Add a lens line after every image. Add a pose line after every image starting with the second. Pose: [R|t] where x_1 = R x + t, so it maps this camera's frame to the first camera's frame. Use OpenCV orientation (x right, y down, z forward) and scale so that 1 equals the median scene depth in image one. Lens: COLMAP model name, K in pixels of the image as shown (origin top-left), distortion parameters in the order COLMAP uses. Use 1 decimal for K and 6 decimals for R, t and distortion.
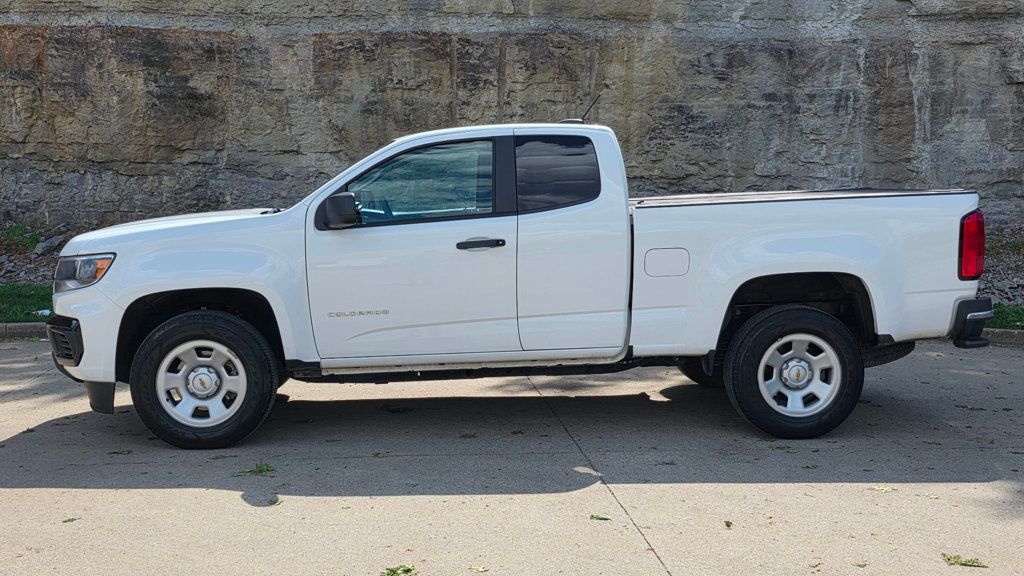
lens RADIAL K [[1220.8, 0, 514.6], [0, 1220.8, 289.7], [0, 0, 1]] dist [0.074686, 0.000000]
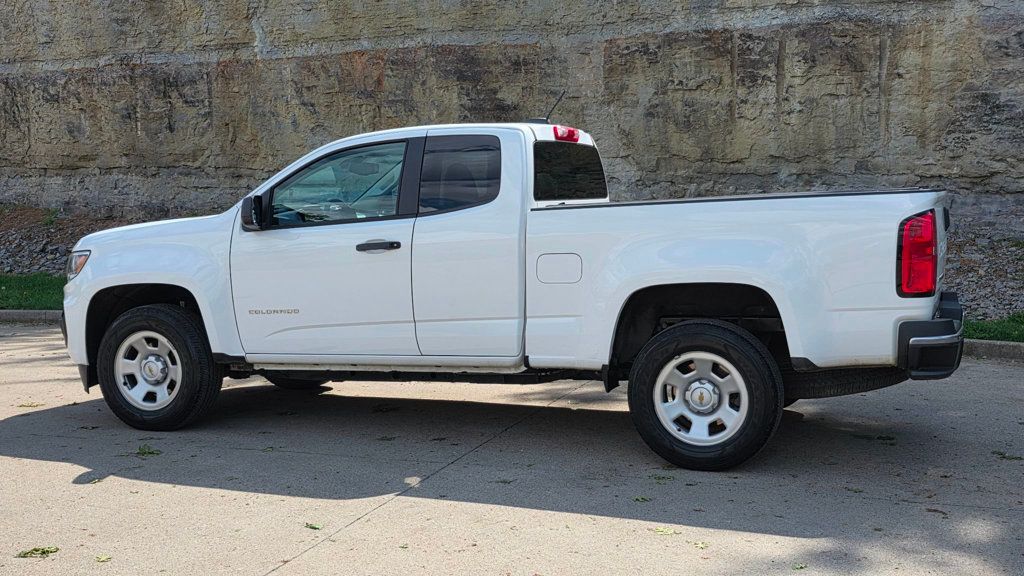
lens RADIAL K [[1220.8, 0, 511.5], [0, 1220.8, 289.0], [0, 0, 1]] dist [0.074686, 0.000000]
pose [[0.902243, 0.026078, -0.430439, 0.216121], [-0.028211, 0.999601, 0.001427, -0.003023], [0.430304, 0.010856, 0.902619, 0.062569]]
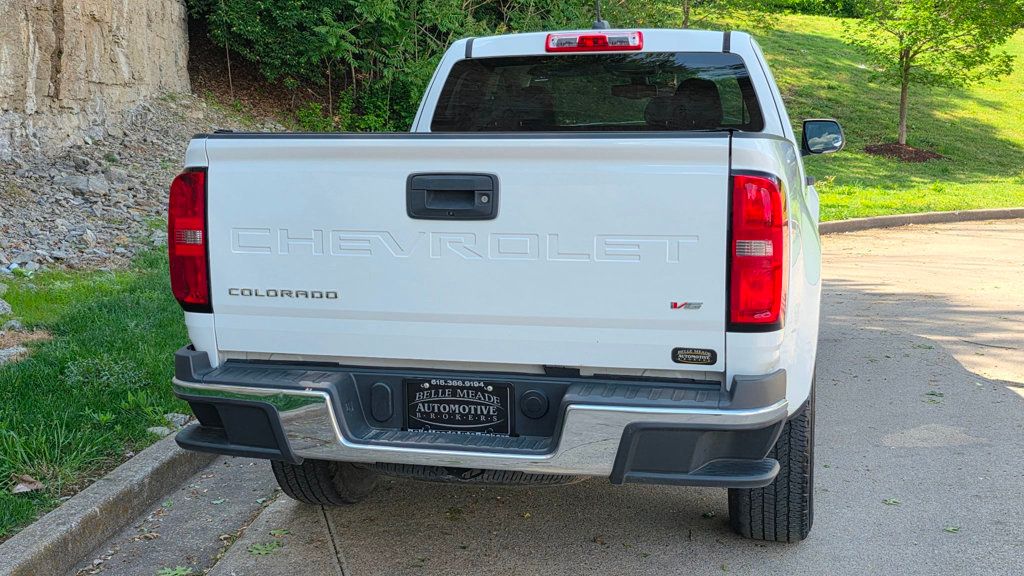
lens RADIAL K [[1220.8, 0, 509.6], [0, 1220.8, 288.8], [0, 0, 1]] dist [0.074686, 0.000000]
pose [[-0.322263, 0.138251, -0.936501, 0.361751], [-0.079986, 0.981764, 0.172457, -0.051286], [0.943265, 0.130484, -0.305328, 0.576616]]
